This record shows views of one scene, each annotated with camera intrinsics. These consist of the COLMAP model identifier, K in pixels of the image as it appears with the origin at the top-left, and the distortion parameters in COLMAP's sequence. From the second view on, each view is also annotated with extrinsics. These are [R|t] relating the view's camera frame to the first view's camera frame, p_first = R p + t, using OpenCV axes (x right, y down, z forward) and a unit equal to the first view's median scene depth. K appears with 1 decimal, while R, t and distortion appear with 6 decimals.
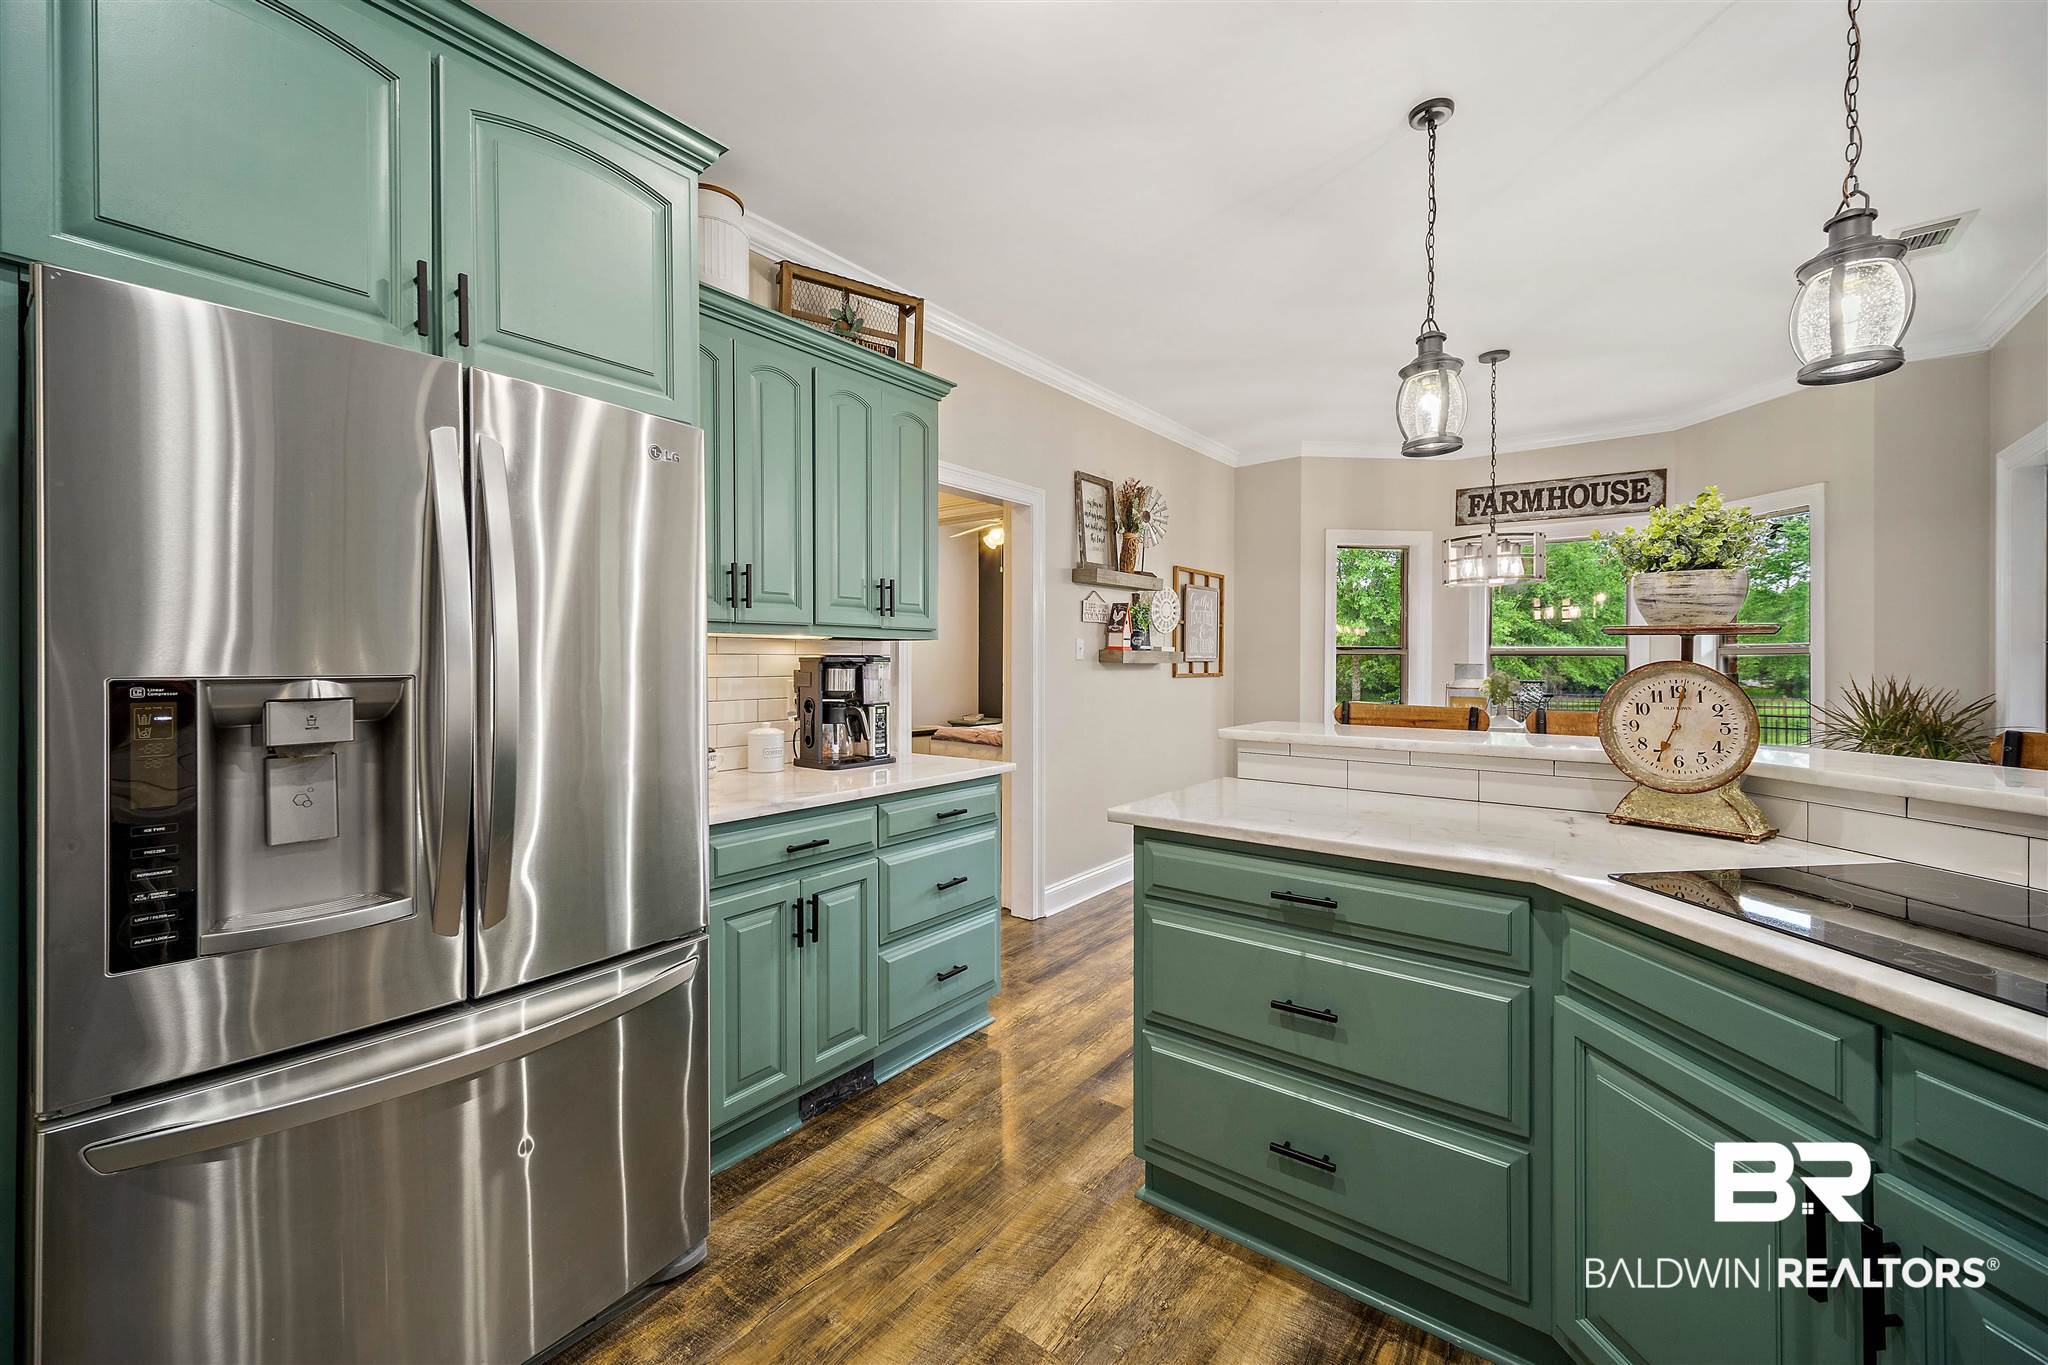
lens RADIAL K [[817.6, 0, 1019.7], [0, 817.6, 662.6], [0, 0, 1]] dist [0.012021, -0.000012]
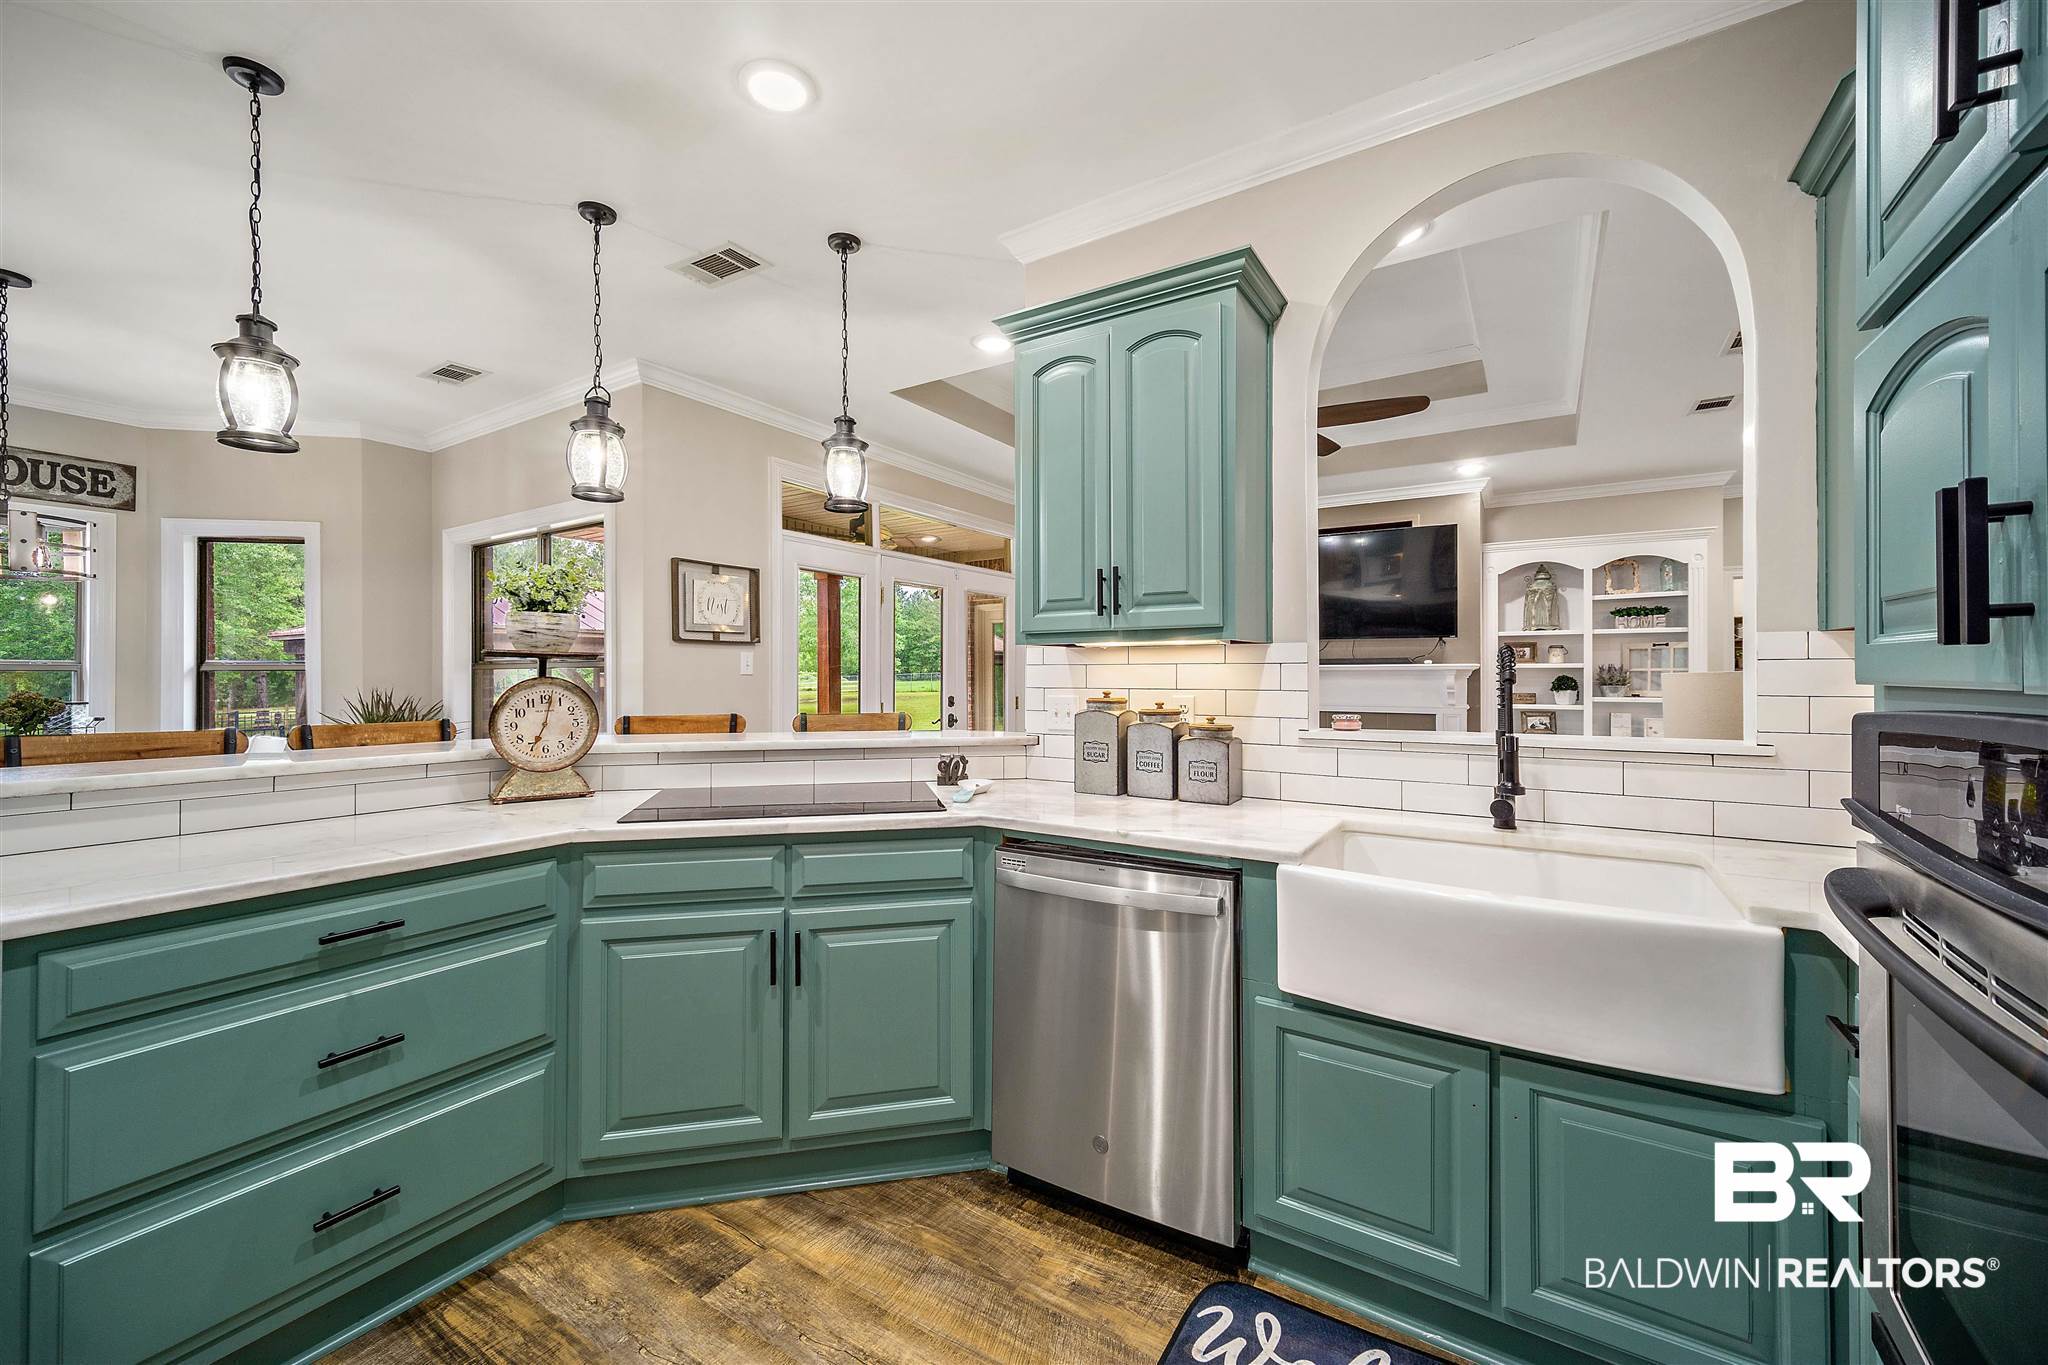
lens RADIAL K [[816.1, 0, 1022.6], [0, 816.1, 673.0], [0, 0, 1]] dist [0.008632, -0.000084]
pose [[-0.096187, 0.004256, 0.995354, -0.214721], [0.003093, 0.999987, -0.003977, -0.000180], [-0.995358, 0.002696, -0.096199, 0.109234]]
